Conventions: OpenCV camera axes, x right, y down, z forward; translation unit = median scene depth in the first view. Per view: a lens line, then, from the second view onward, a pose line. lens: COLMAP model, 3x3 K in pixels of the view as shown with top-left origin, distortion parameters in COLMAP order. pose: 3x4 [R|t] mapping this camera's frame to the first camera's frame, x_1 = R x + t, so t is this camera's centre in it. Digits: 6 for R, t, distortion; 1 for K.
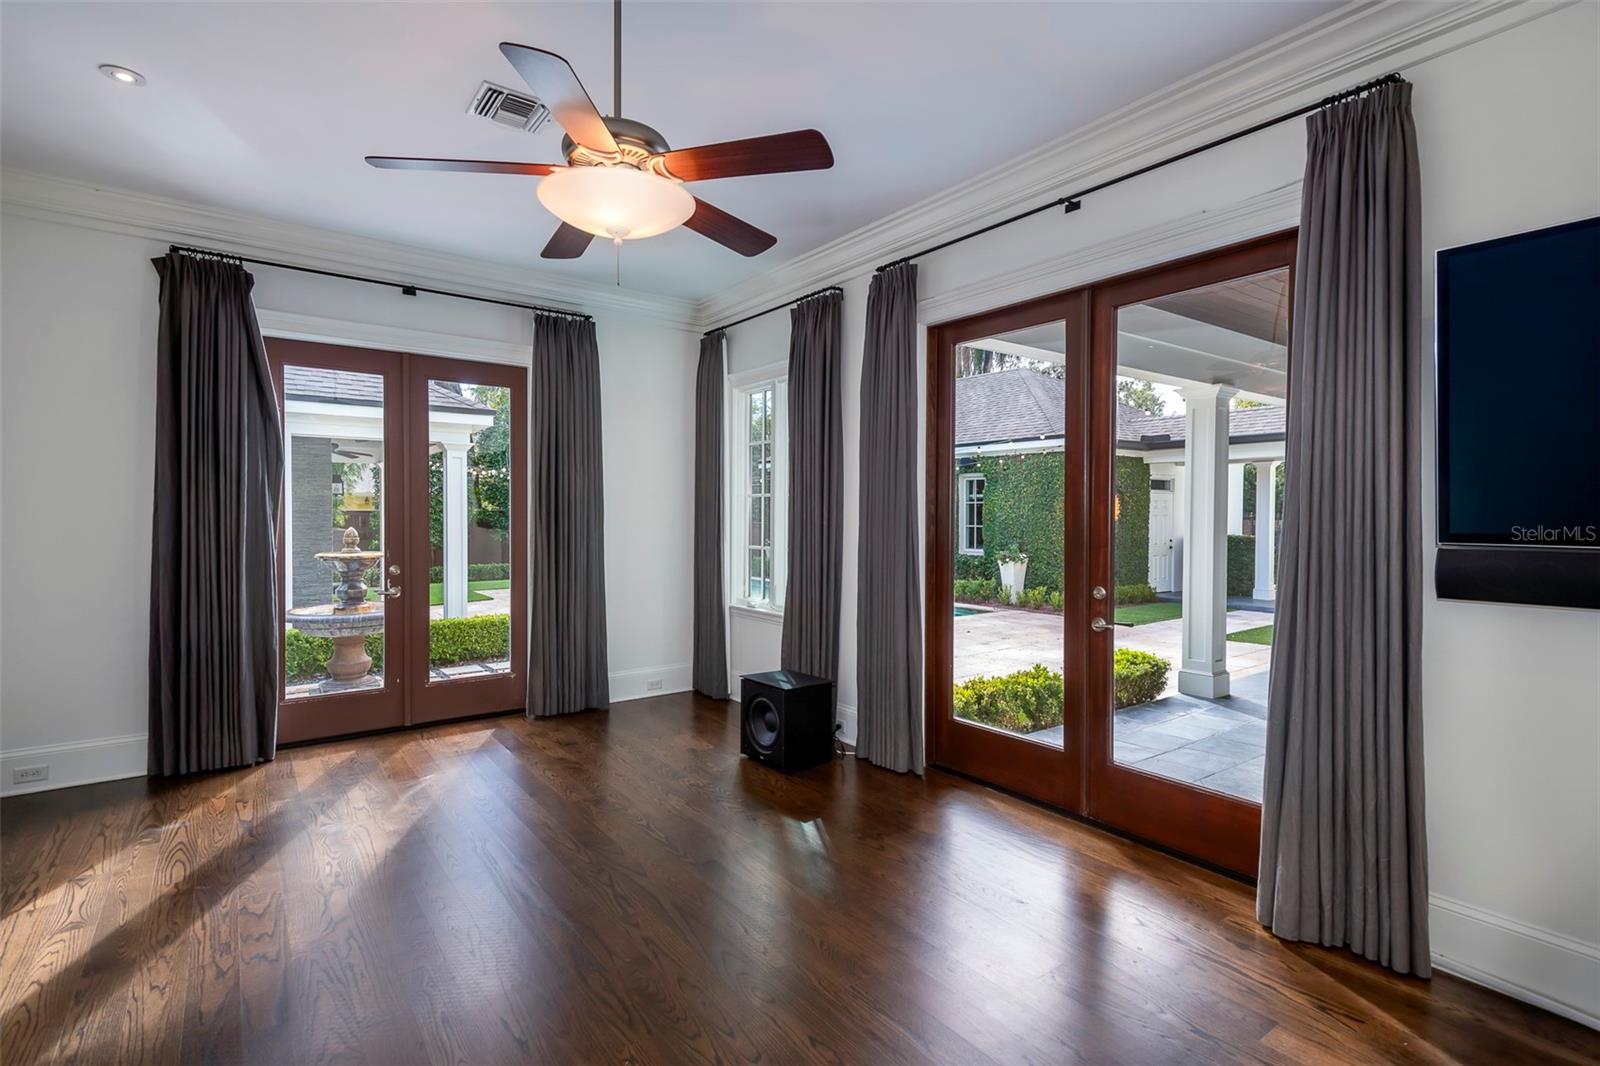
lens RADIAL K [[758.3, 0, 796.3], [0, 758.3, 526.9], [0, 0, 1]] dist [0.012892, -0.001656]
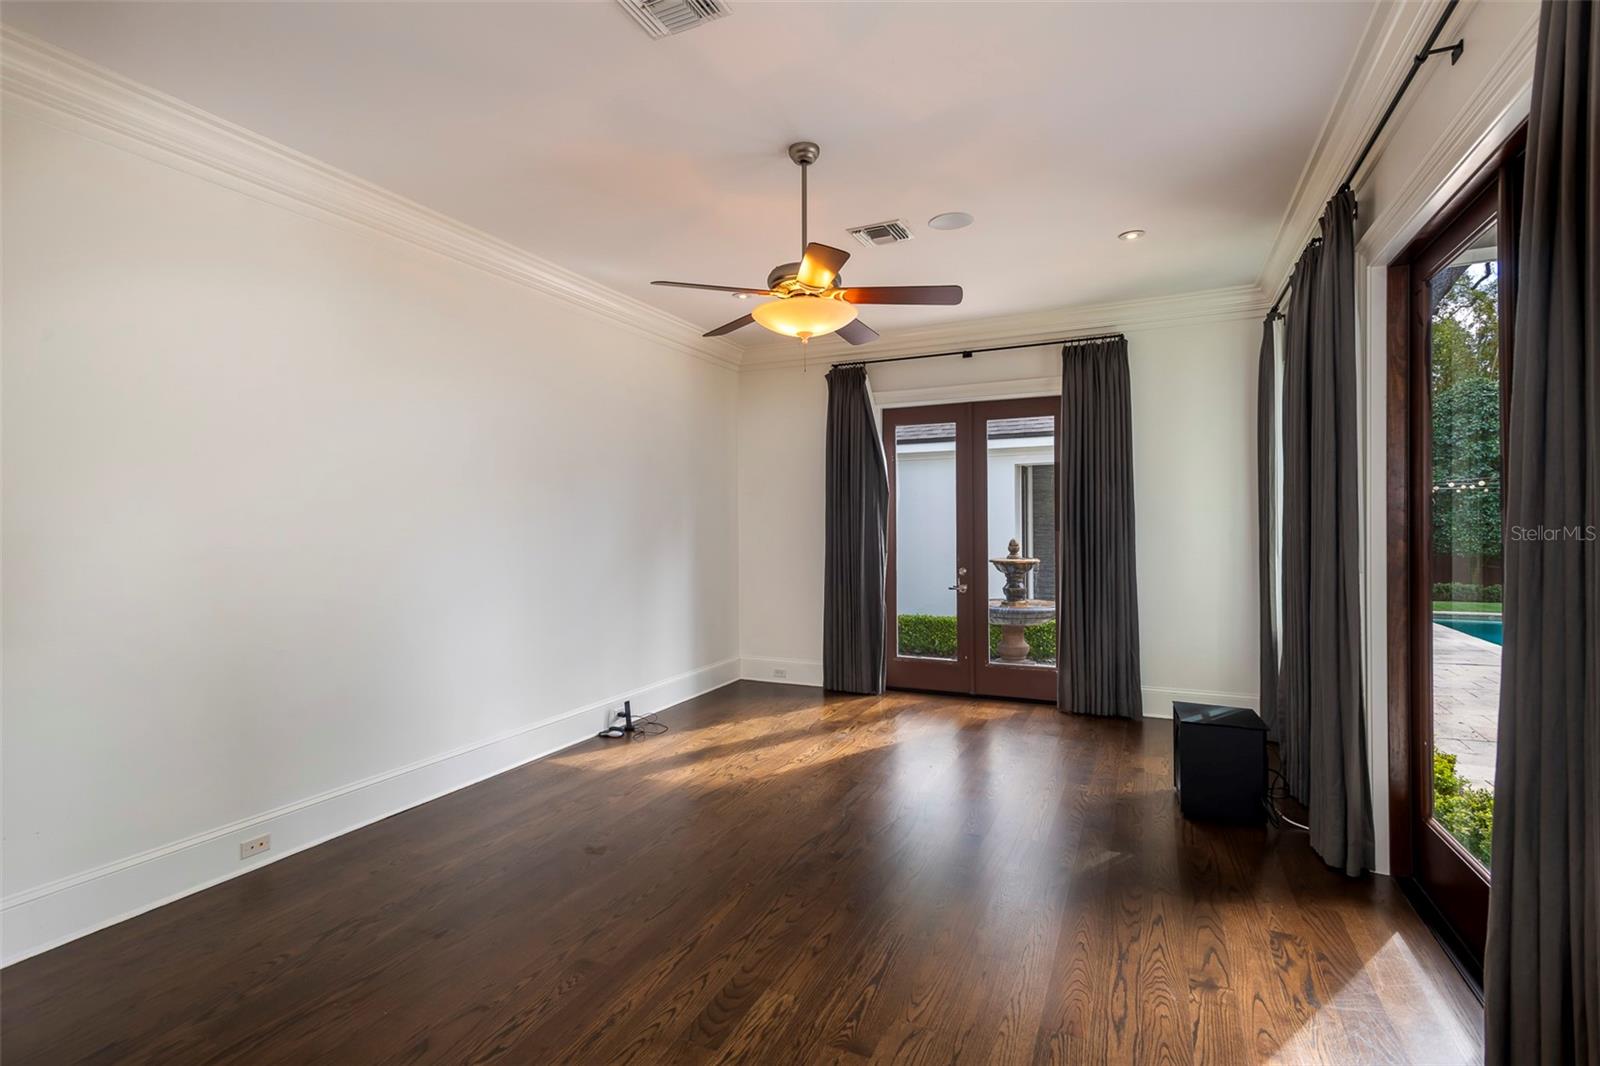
lens RADIAL K [[758.3, 0, 796.3], [0, 758.3, 526.9], [0, 0, 1]] dist [0.012892, -0.001656]
pose [[0.473323, -0.005644, -0.880871, 0.484472], [-0.005845, 0.999937, -0.009547, -0.004647], [0.880870, 0.009668, 0.473260, 0.141950]]
